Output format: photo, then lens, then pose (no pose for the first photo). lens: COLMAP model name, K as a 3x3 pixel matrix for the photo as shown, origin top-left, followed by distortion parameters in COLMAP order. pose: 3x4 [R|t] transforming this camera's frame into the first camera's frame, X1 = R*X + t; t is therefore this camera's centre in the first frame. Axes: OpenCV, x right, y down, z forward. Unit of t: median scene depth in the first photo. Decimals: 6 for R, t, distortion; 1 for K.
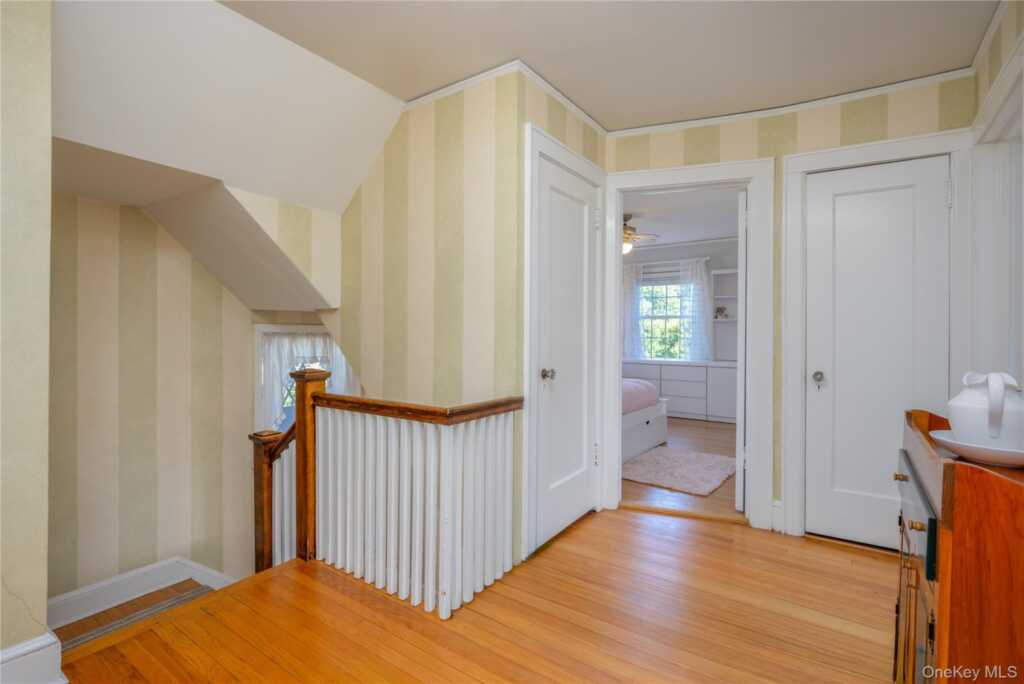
lens RADIAL K [[480.9, 0, 512.0], [0, 480.9, 342.0], [0, 0, 1]] dist [0.000943, 0.000204]
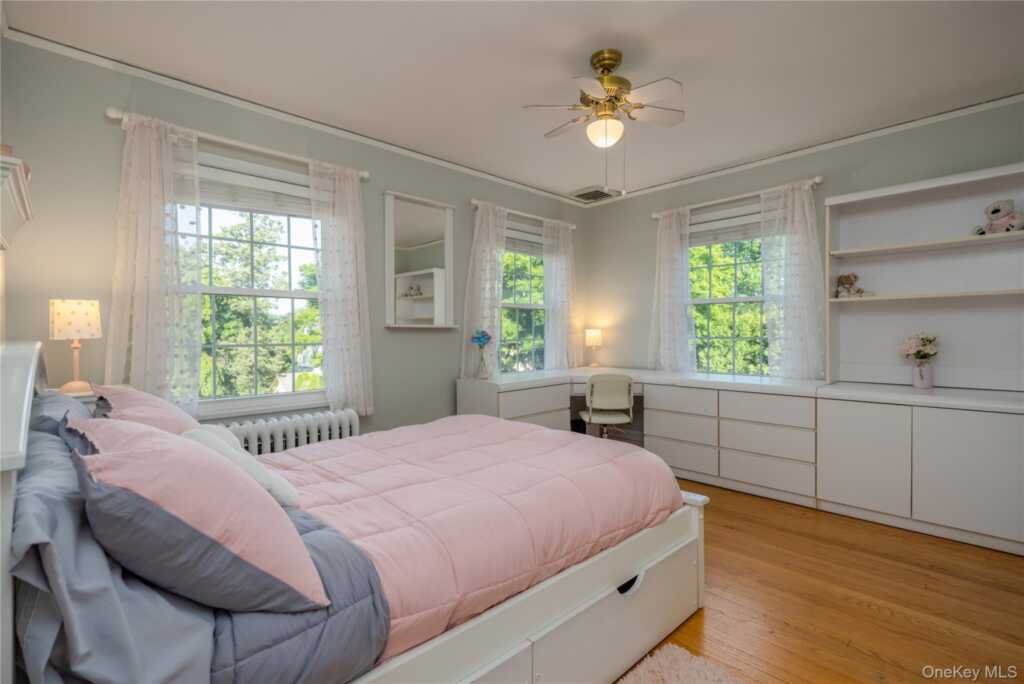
lens RADIAL K [[467.3, 0, 512.0], [0, 467.3, 342.0], [0, 0, 1]] dist [0.001236, 0.000073]
pose [[0.981212, -0.007614, -0.192781, 0.184206], [0.007829, 0.999969, 0.000352, -0.005762], [0.192773, -0.001855, 0.981242, 0.450919]]
